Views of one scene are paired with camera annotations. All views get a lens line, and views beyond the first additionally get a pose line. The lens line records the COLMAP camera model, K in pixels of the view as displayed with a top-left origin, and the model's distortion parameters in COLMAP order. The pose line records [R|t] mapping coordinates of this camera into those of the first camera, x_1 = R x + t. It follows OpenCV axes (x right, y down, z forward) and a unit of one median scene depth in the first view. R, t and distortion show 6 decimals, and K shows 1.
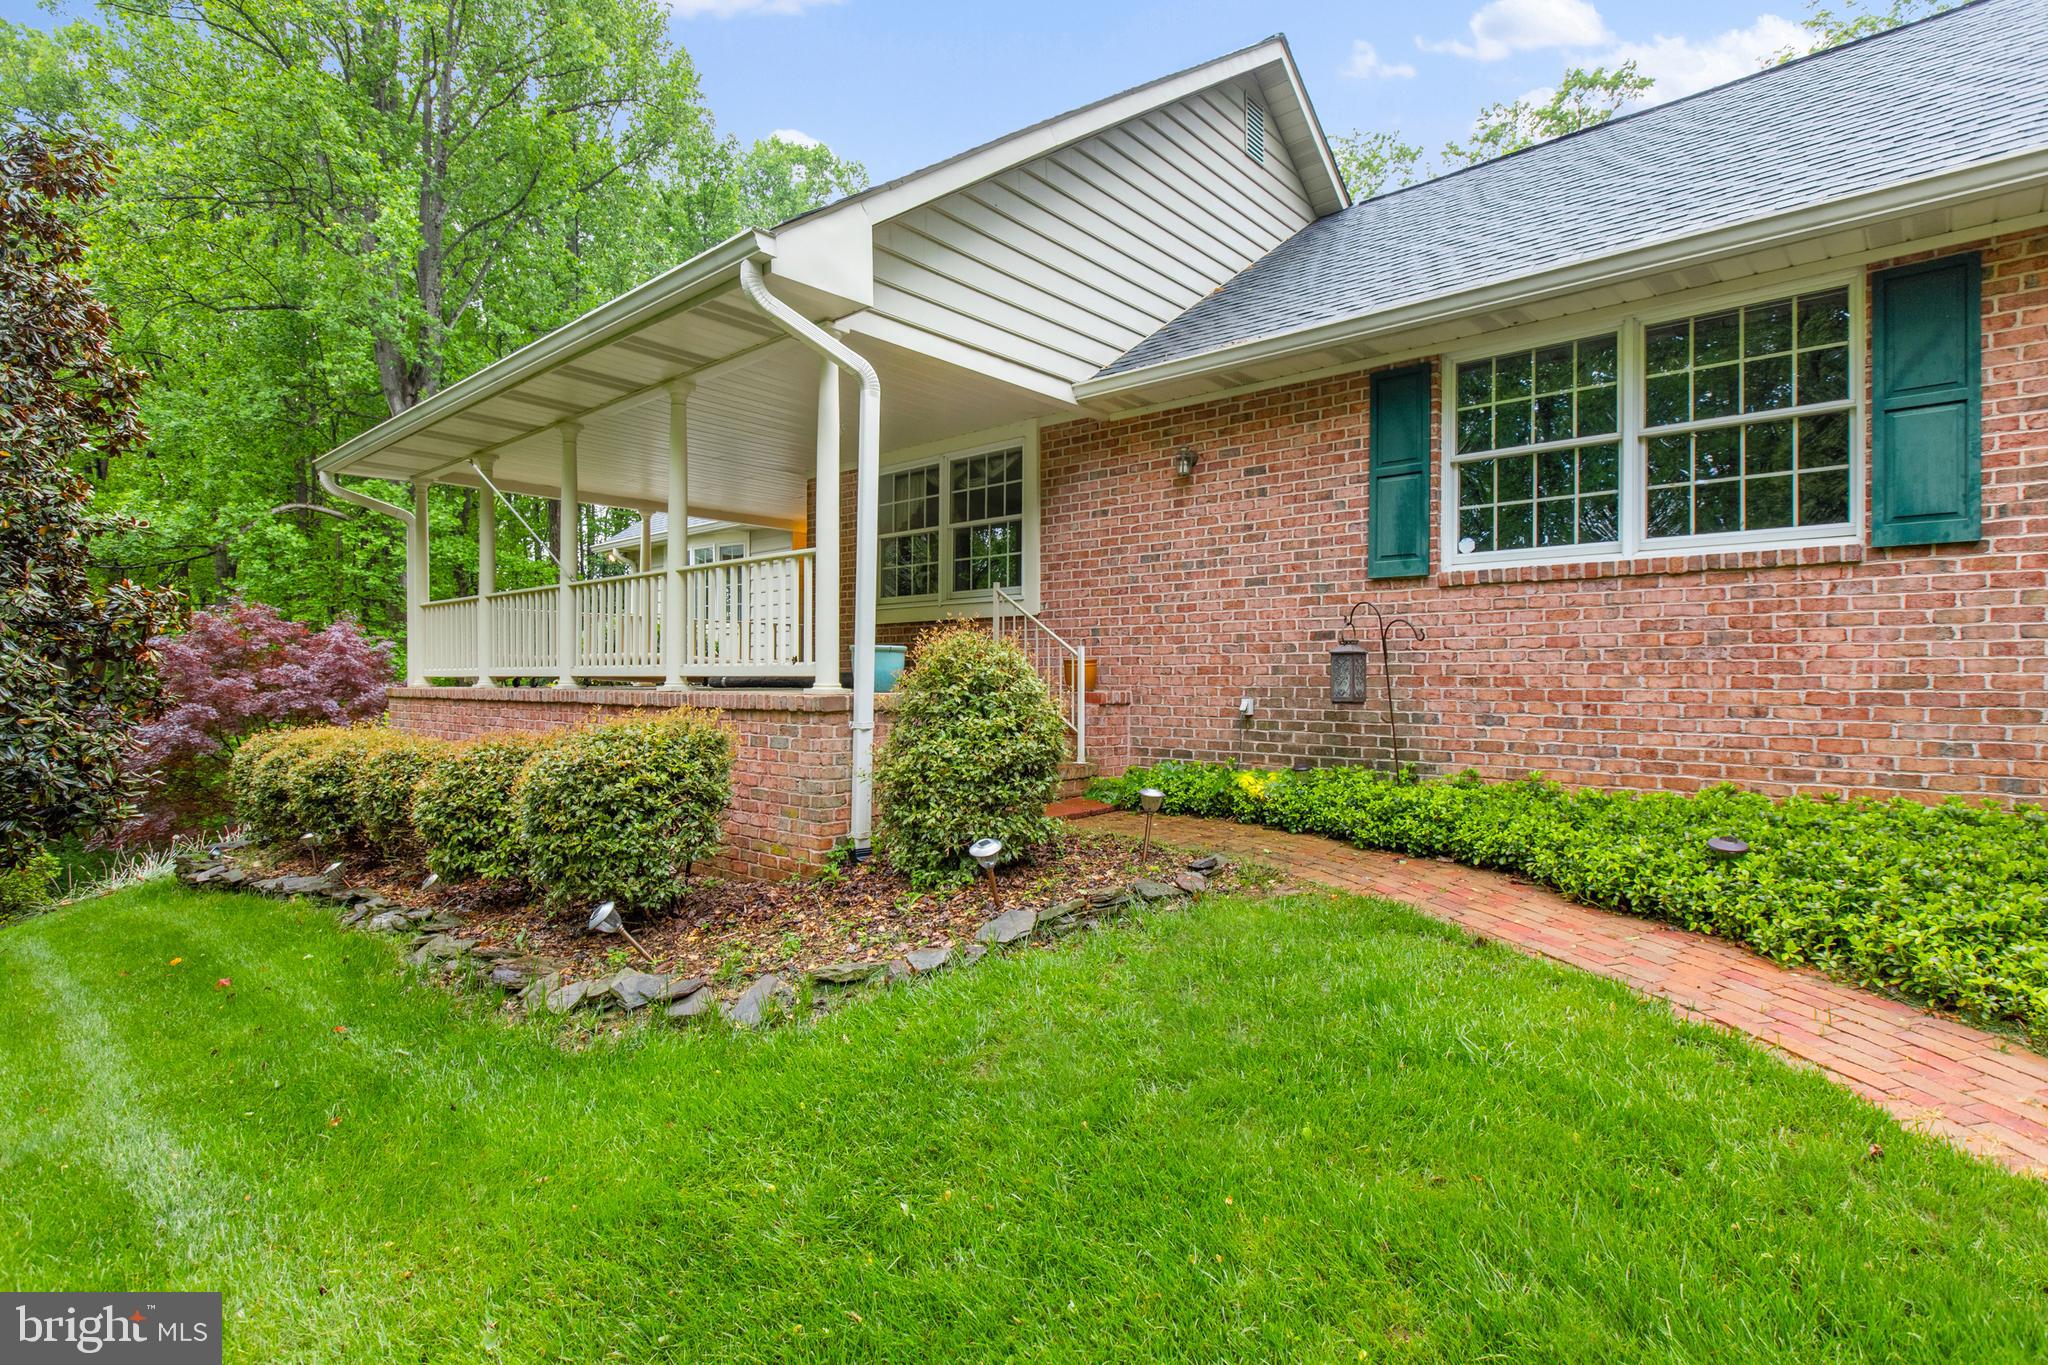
lens RADIAL K [[983.1, 0, 1024.0], [0, 983.1, 682.5], [0, 0, 1]] dist [0.000148, -0.000550]
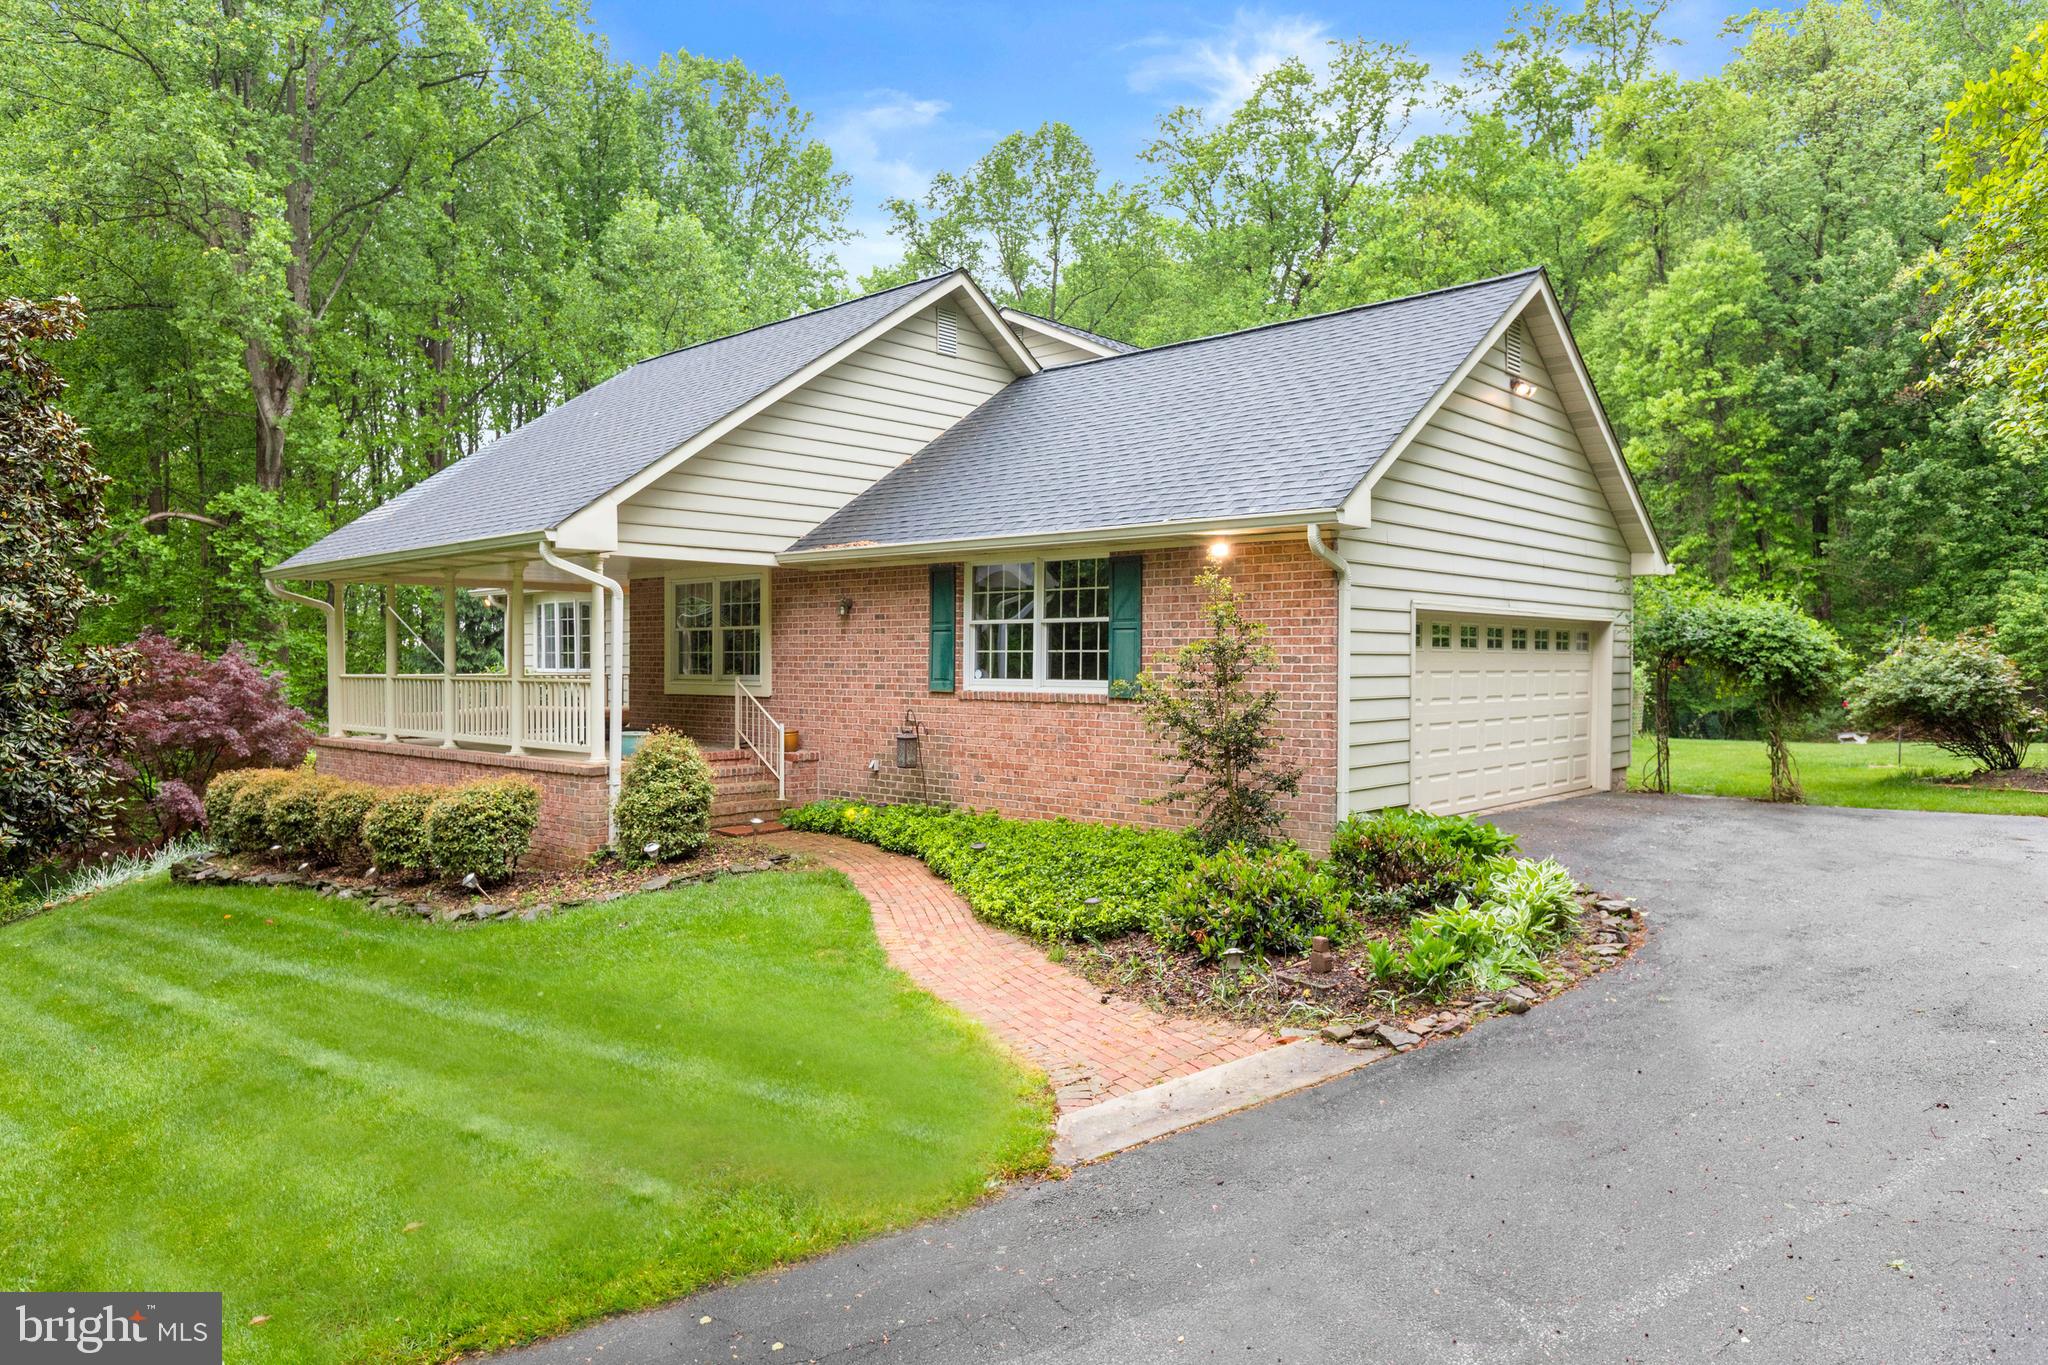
lens RADIAL K [[1304.4, 0, 1024.0], [0, 1304.4, 682.5], [0, 0, 1]] dist [0.003876, 0.001697]
pose [[0.999849, -0.000786, -0.017339, 0.572852], [0.001053, 0.999881, 0.015413, -0.160618], [0.017325, -0.015429, 0.999731, -1.252159]]
